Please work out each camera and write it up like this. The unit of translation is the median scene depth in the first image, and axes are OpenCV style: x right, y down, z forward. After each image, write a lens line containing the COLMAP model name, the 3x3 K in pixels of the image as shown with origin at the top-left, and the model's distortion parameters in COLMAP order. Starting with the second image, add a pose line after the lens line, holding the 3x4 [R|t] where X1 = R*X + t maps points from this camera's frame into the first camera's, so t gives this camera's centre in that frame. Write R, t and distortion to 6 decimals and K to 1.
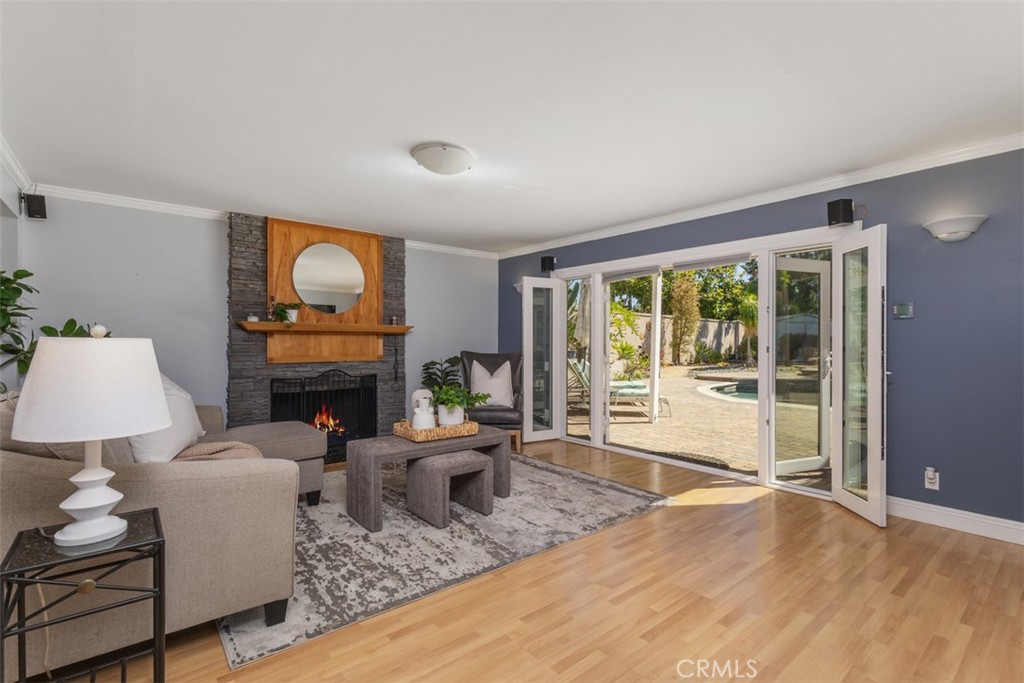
lens RADIAL K [[472.3, 0, 510.1], [0, 472.3, 345.9], [0, 0, 1]] dist [0.002909, 0.000007]
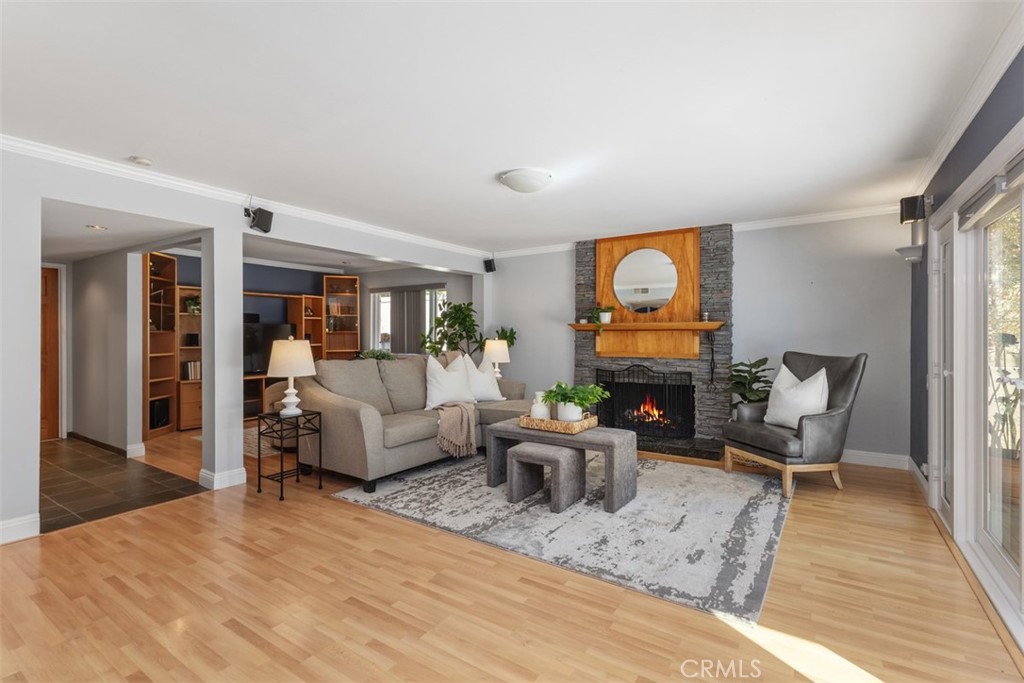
lens RADIAL K [[472.3, 0, 511.2], [0, 472.3, 334.8], [0, 0, 1]] dist [0.002909, 0.000007]
pose [[0.294639, -0.001586, -0.955607, 0.776713], [-0.007482, 0.999964, -0.003967, -0.016408], [0.955579, 0.008319, 0.294617, 0.528976]]
